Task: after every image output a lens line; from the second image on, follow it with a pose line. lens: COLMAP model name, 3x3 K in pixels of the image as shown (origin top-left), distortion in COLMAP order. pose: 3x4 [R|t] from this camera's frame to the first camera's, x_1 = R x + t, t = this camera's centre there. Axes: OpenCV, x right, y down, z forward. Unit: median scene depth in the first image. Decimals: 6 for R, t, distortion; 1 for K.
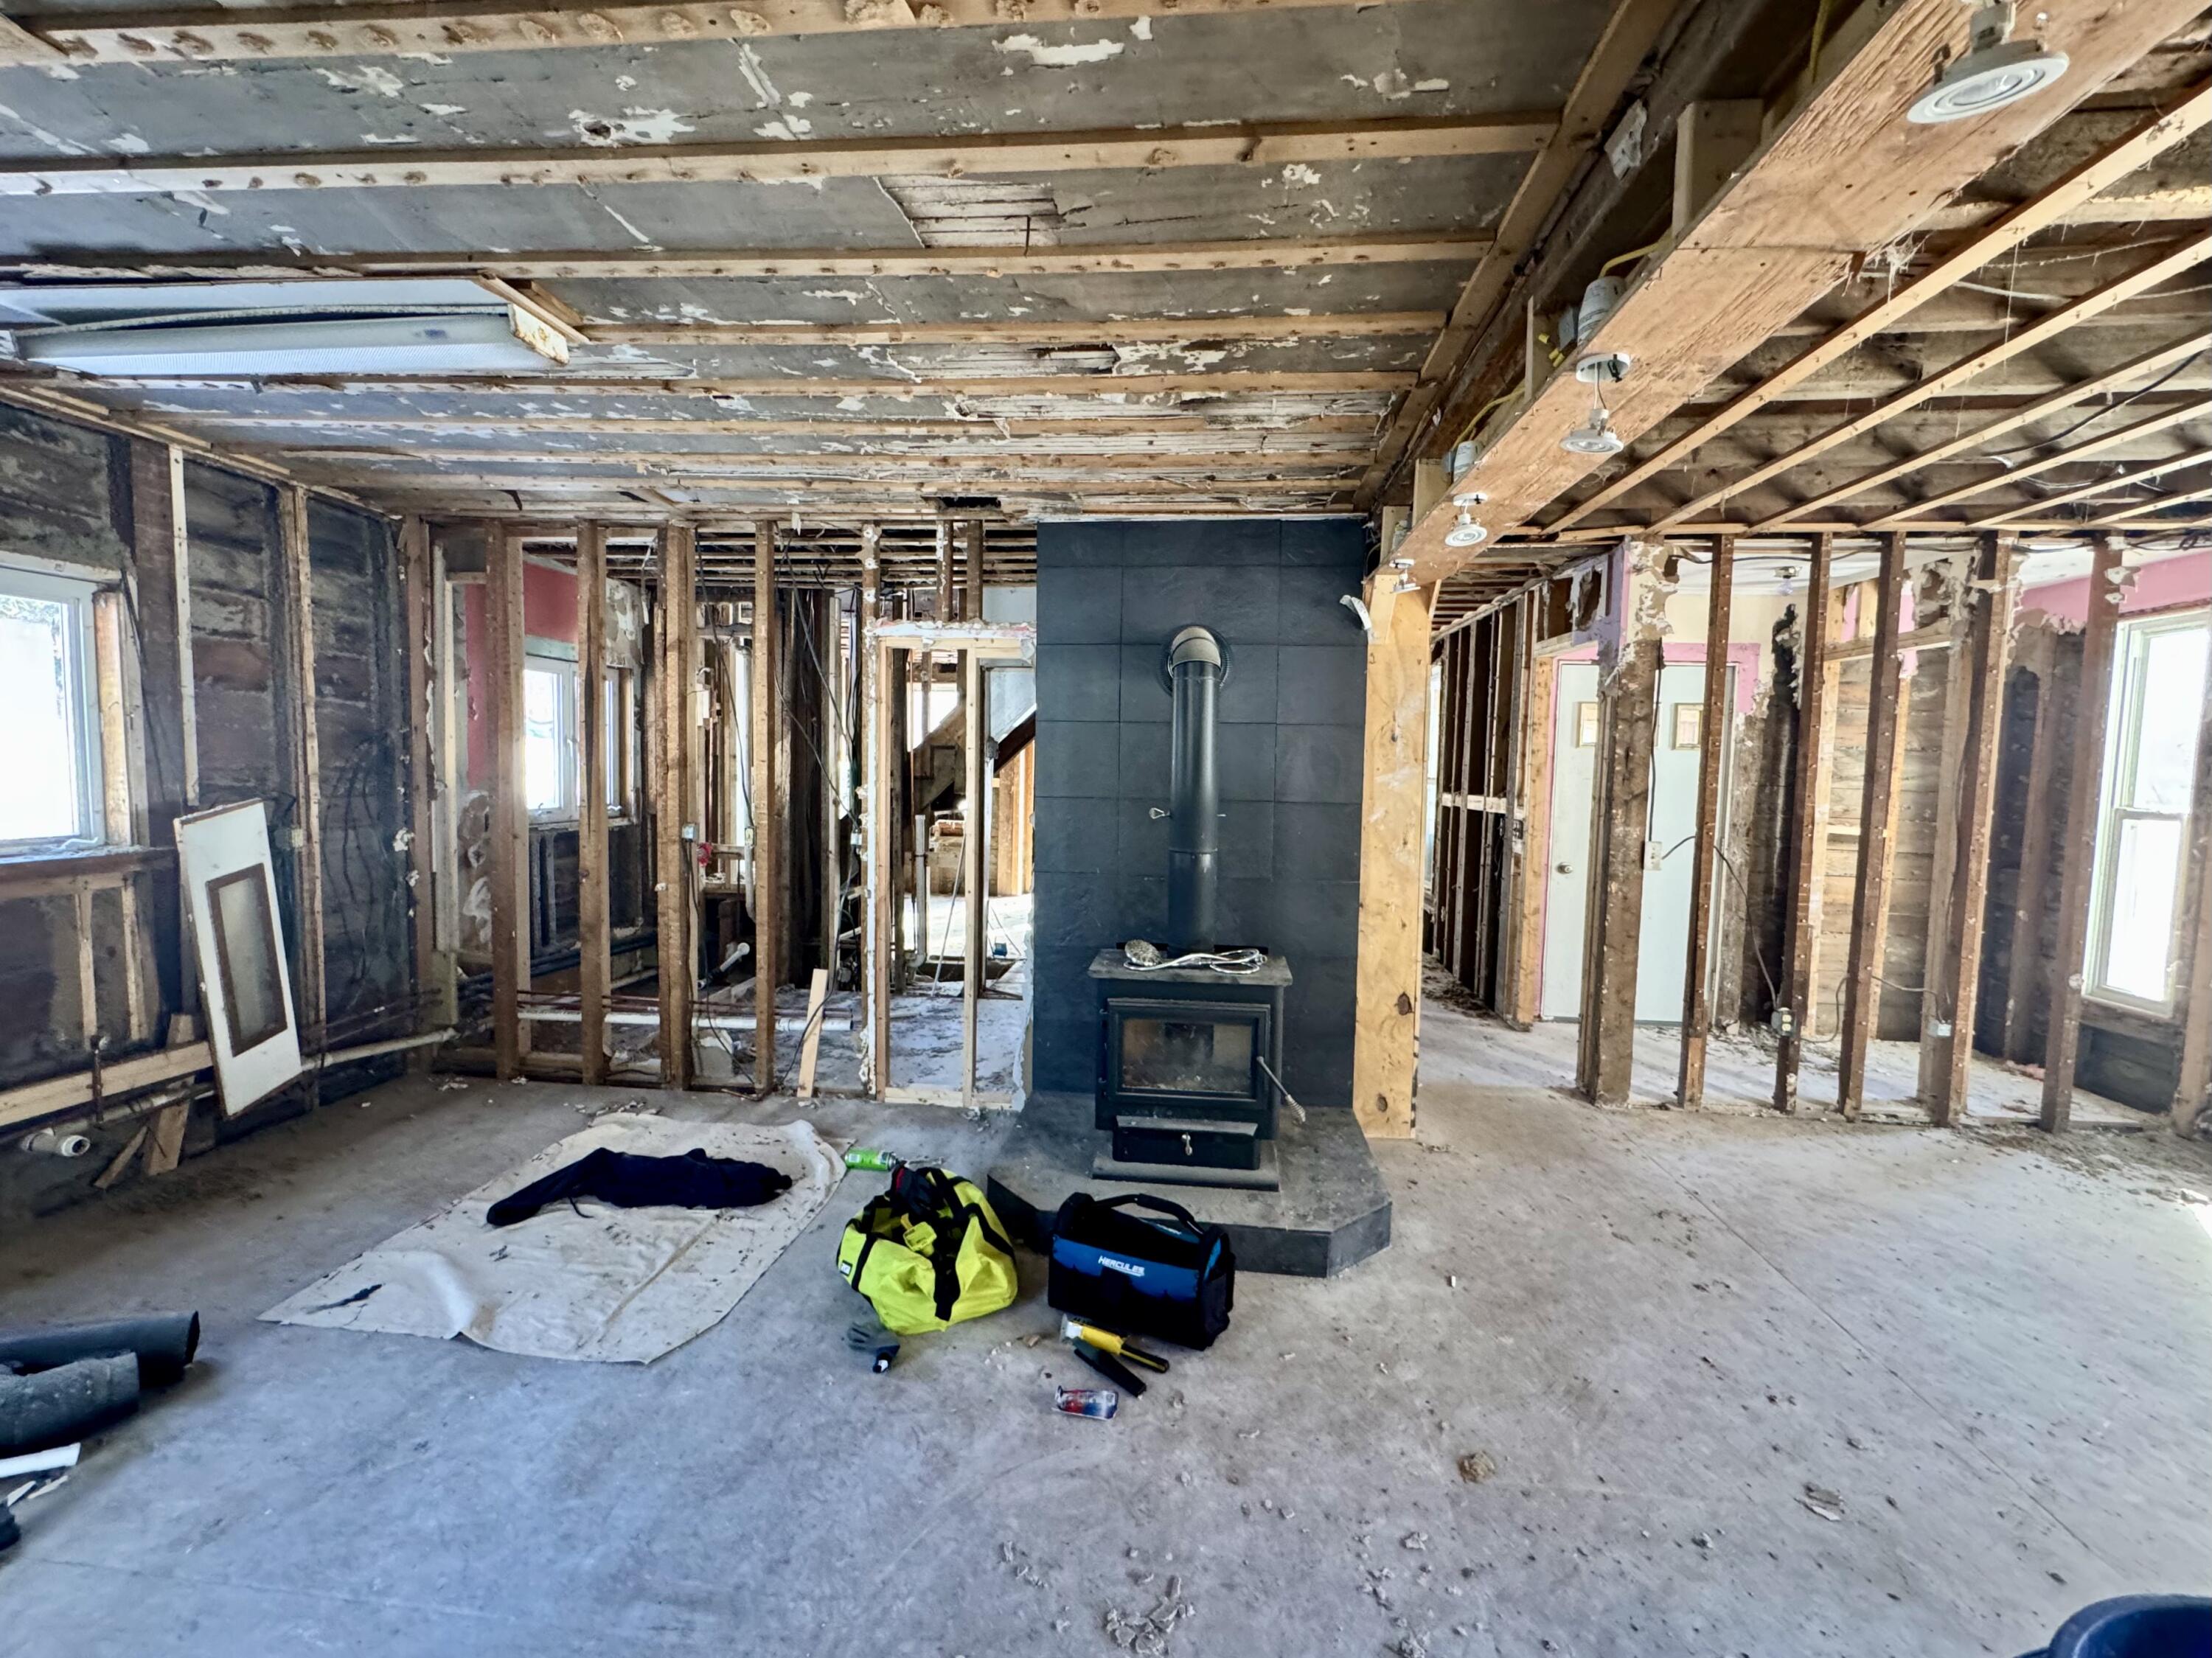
lens RADIAL K [[902.8, 0, 1114.5], [0, 902.8, 828.4], [0, 0, 1]] dist [-0.001117, 0.000007]
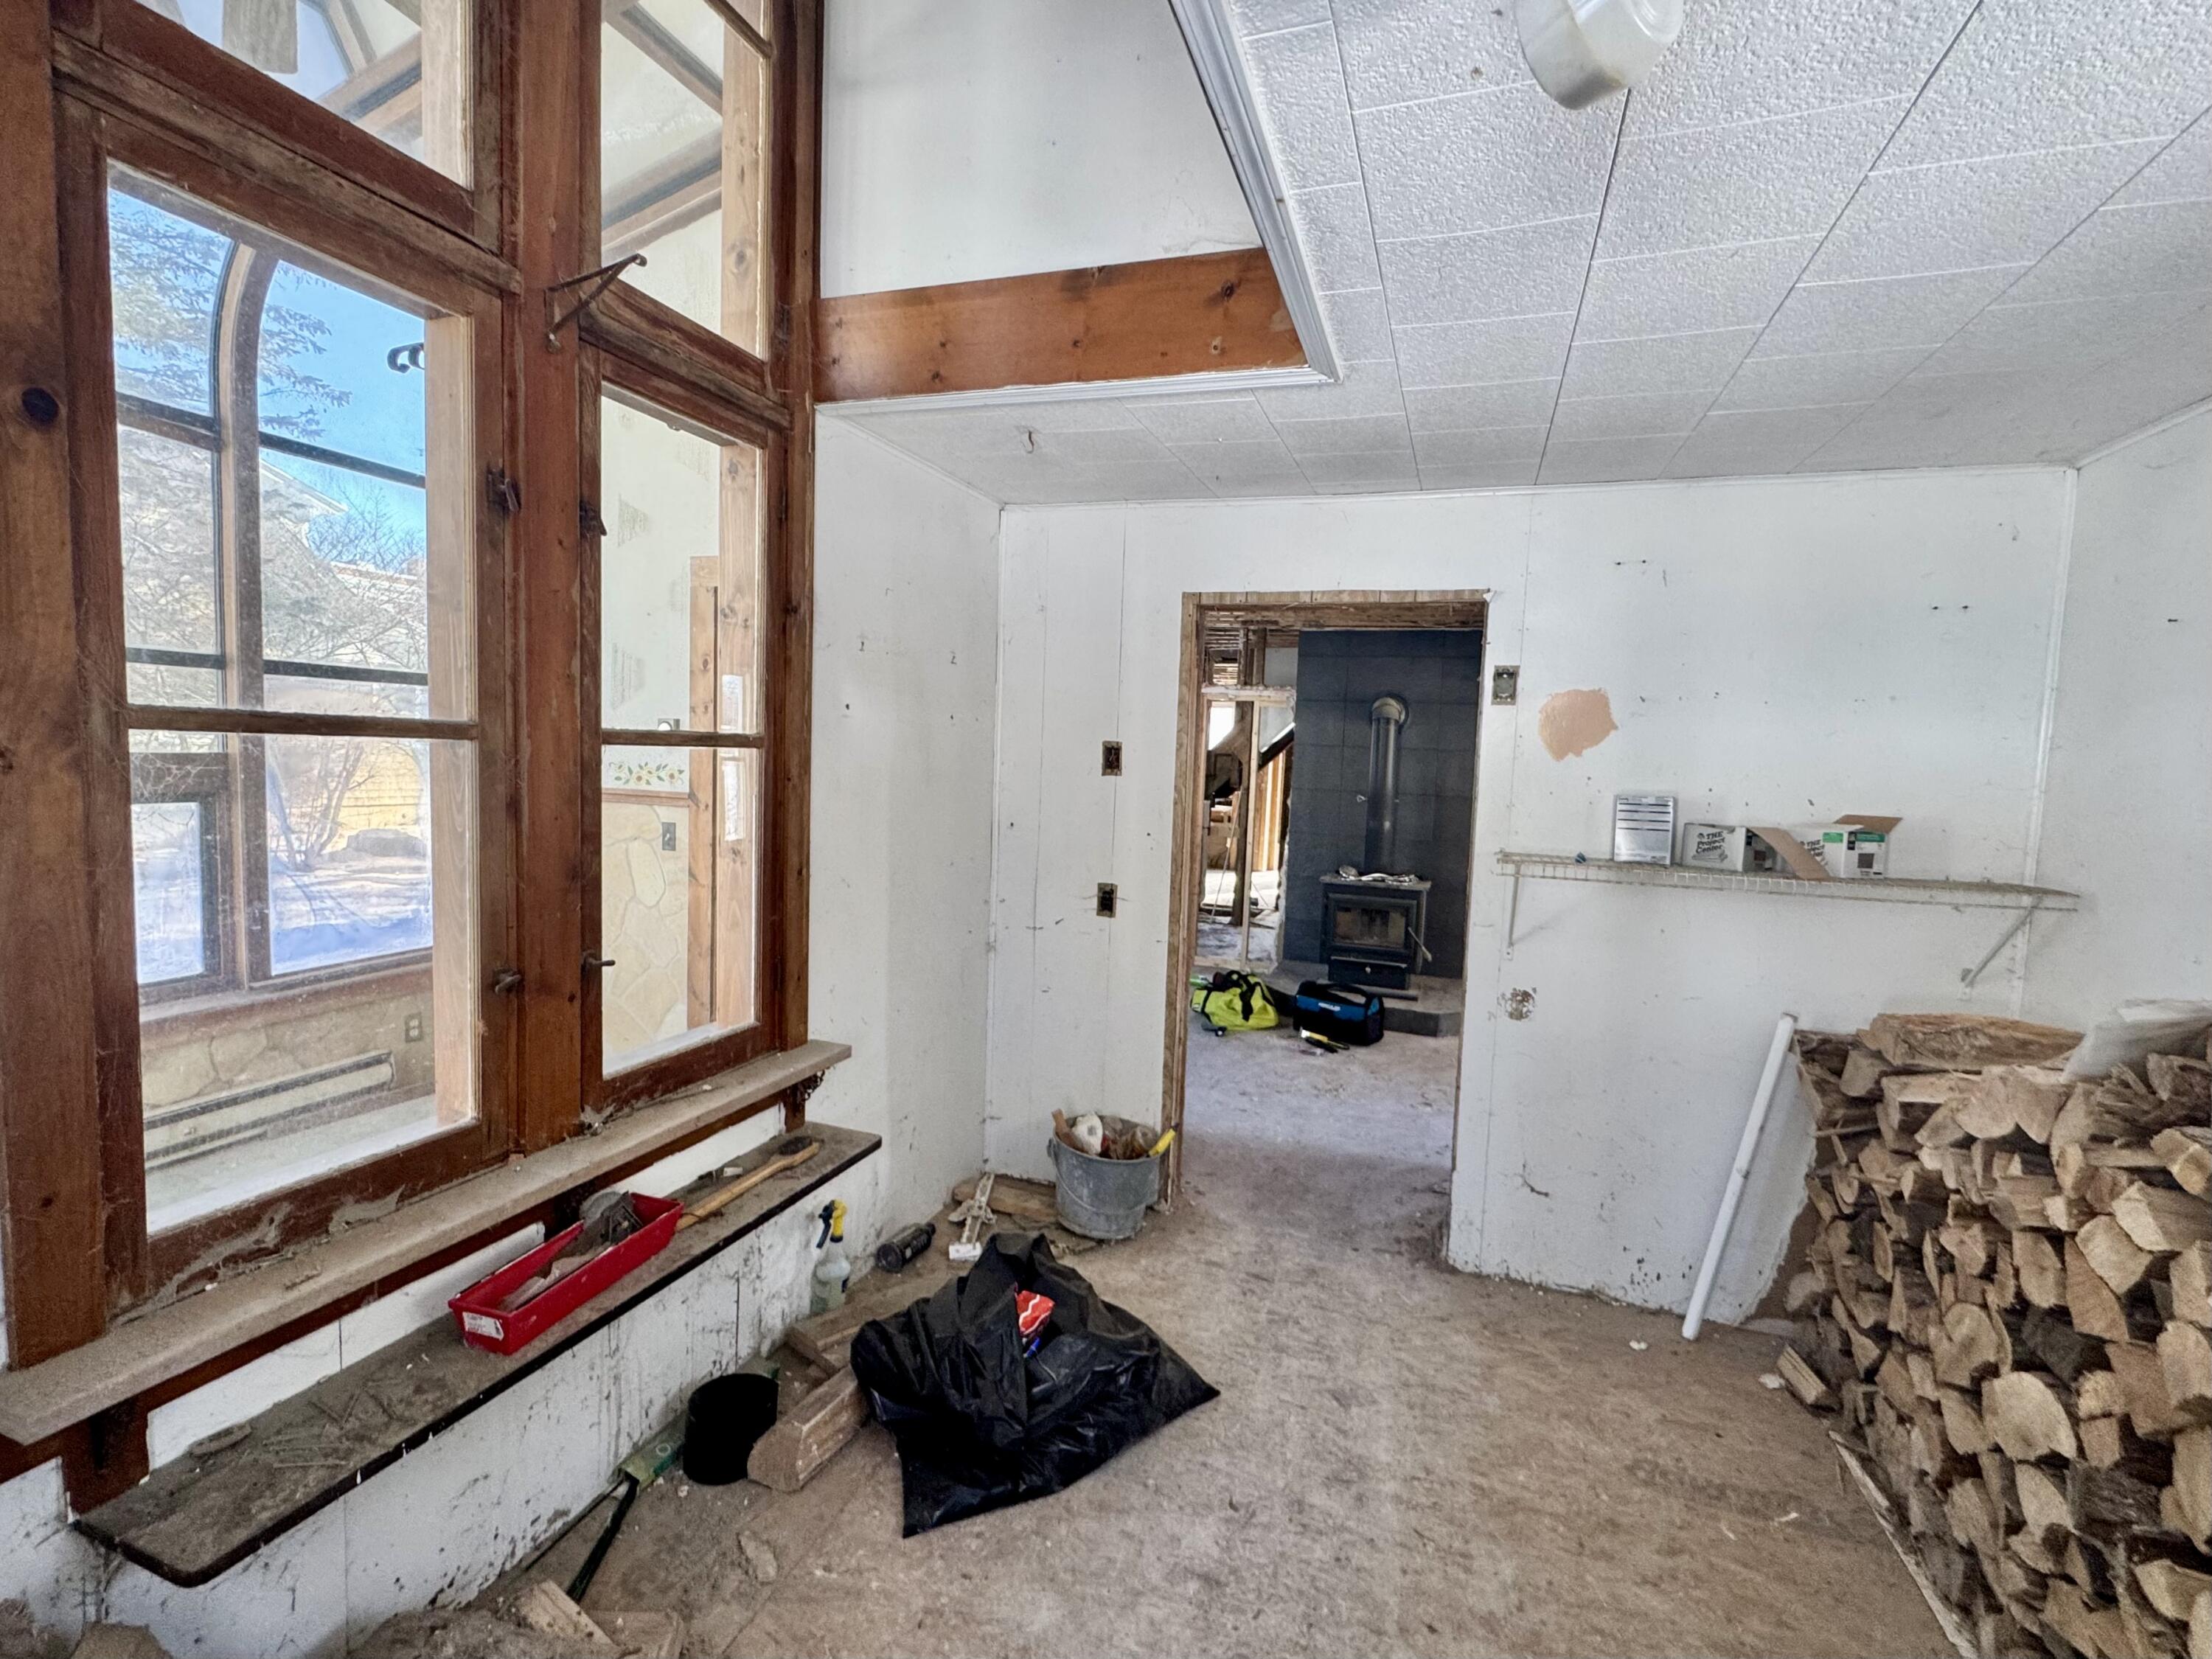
lens RADIAL K [[902.9, 0, 1114.5], [0, 902.9, 828.9], [0, 0, 1]] dist [-0.001117, 0.000007]
pose [[0.965735, 0.037510, -0.256806, 0.043542], [-0.036470, 0.999296, 0.008810, 0.053758], [0.256956, 0.000858, 0.966423, -1.043297]]
